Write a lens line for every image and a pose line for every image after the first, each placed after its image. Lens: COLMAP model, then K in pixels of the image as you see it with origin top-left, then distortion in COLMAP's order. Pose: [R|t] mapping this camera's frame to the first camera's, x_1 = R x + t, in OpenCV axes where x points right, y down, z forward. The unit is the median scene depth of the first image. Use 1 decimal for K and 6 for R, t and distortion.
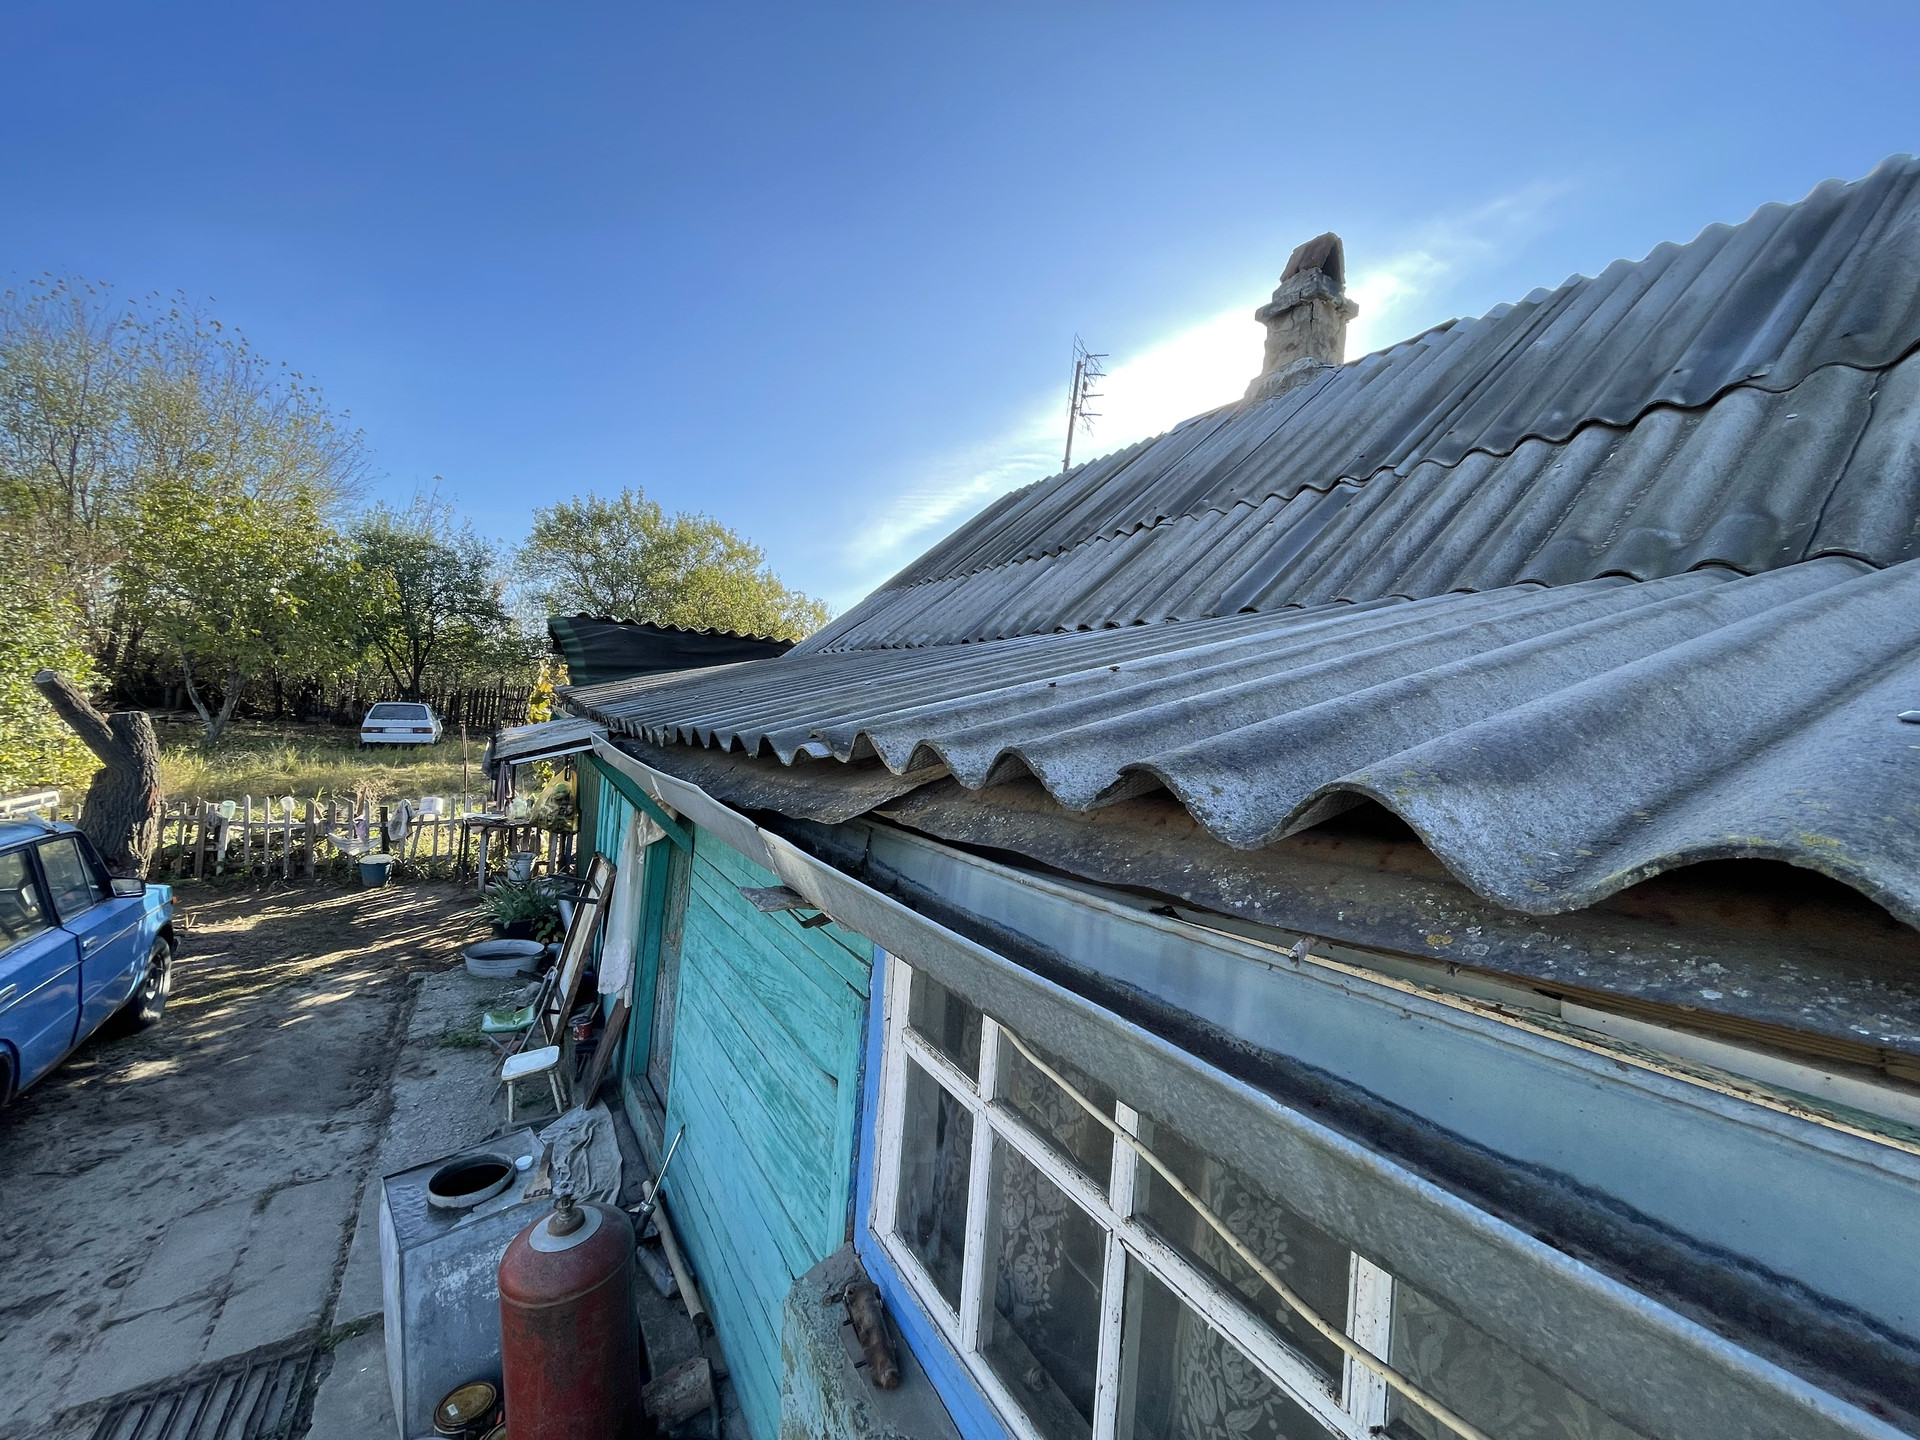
lens RADIAL K [[777.8, 0, 961.6], [0, 777.8, 714.7], [0, 0, 1]] dist [-0.001795, -0.000262]
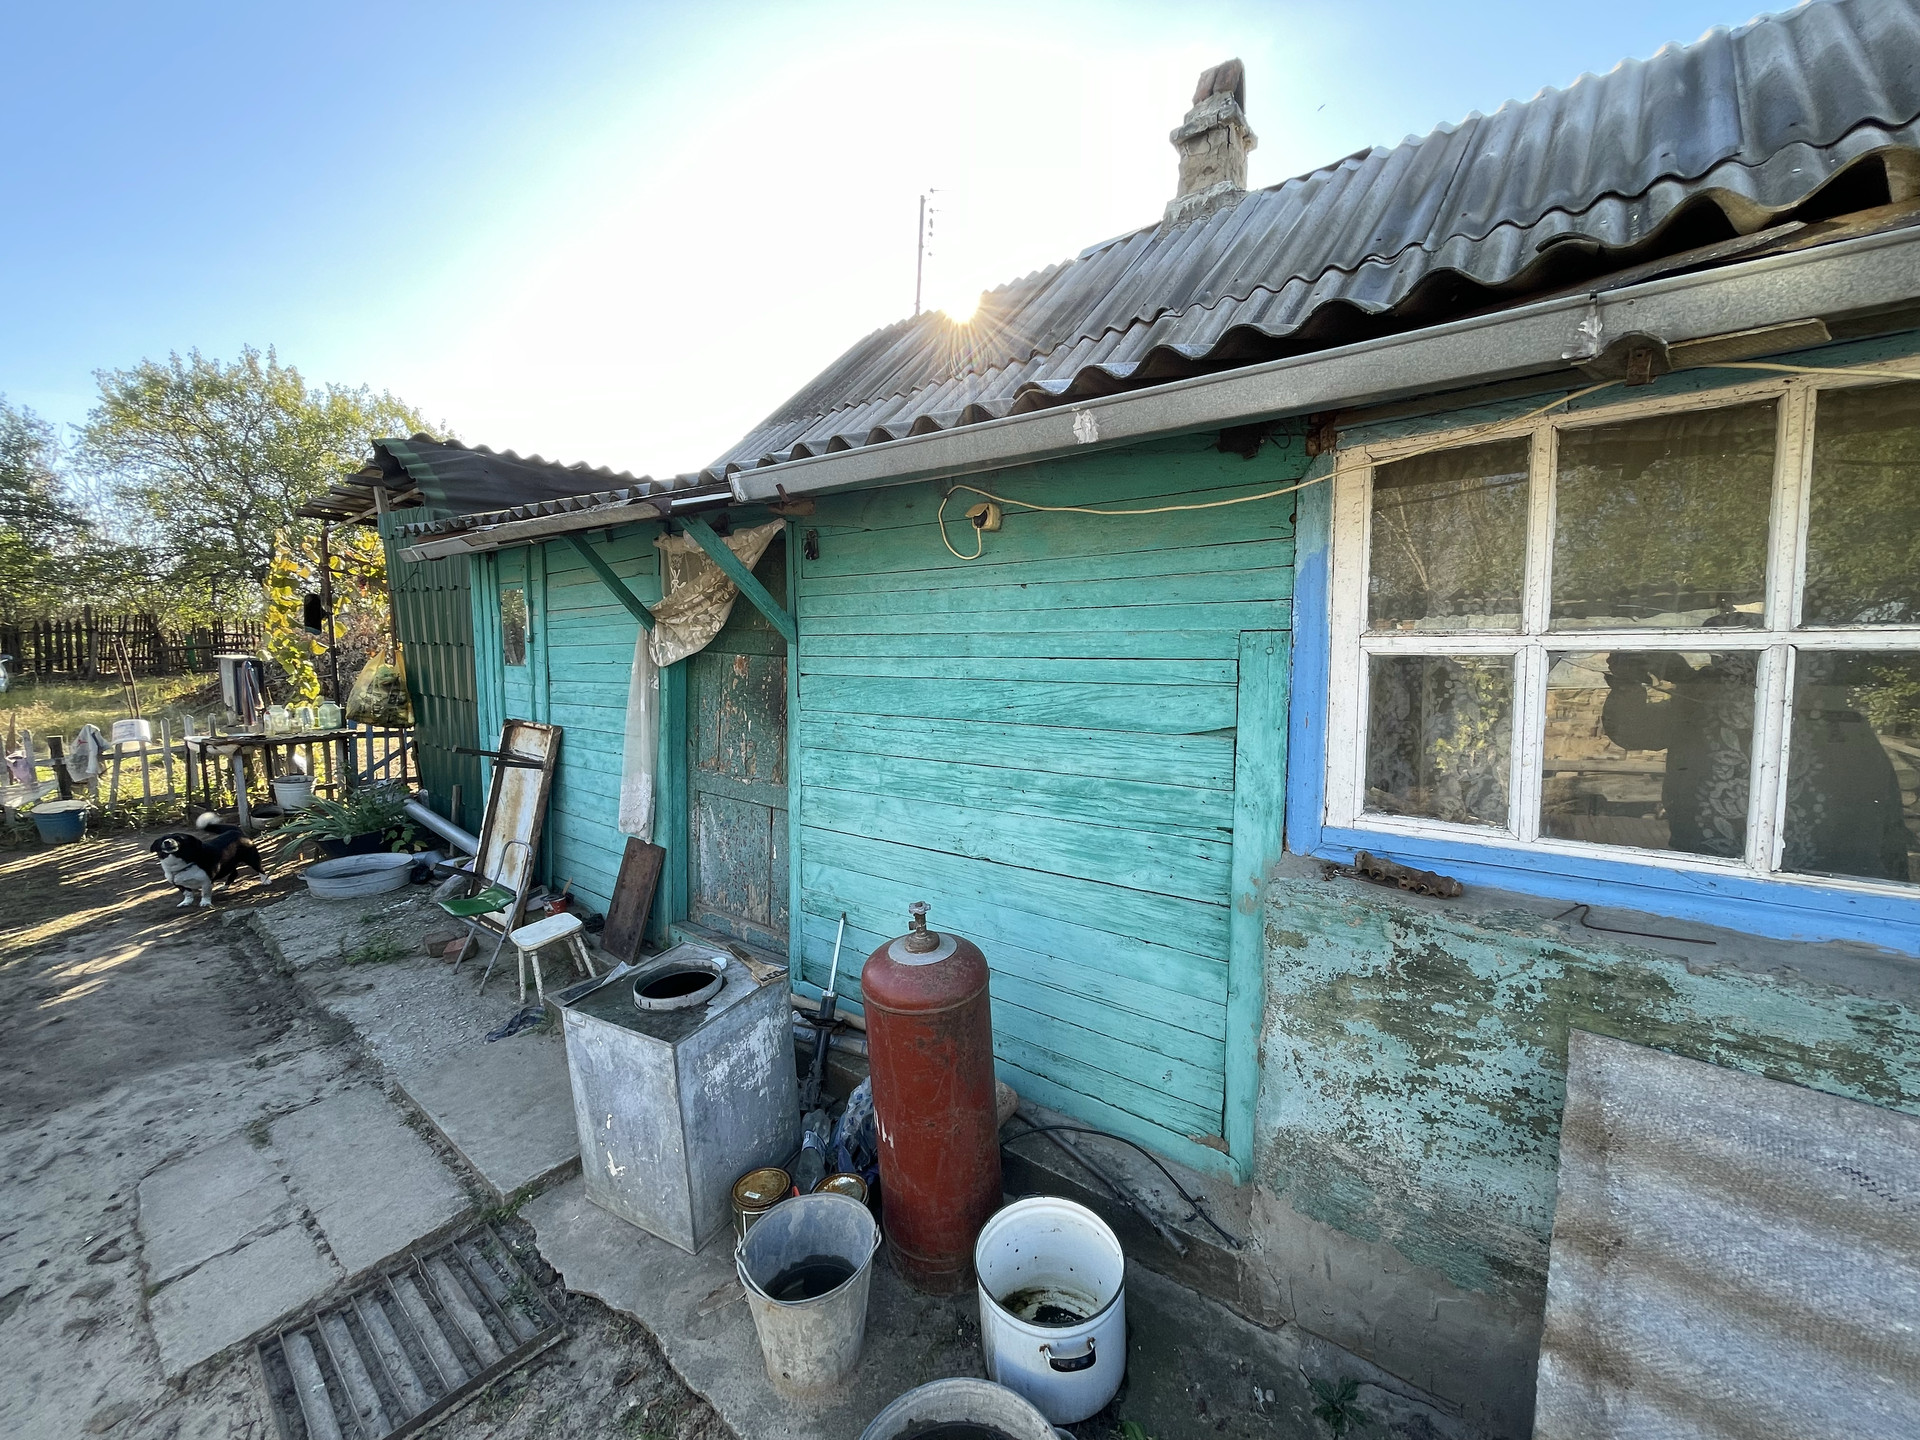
lens RADIAL K [[777.8, 0, 959.6], [0, 777.8, 717.8], [0, 0, 1]] dist [-0.001795, -0.000262]
pose [[0.938659, -0.101606, 0.329537, -0.305049], [0.064040, 0.990346, 0.122941, 0.109264], [-0.338847, -0.094296, 0.936104, 0.049993]]
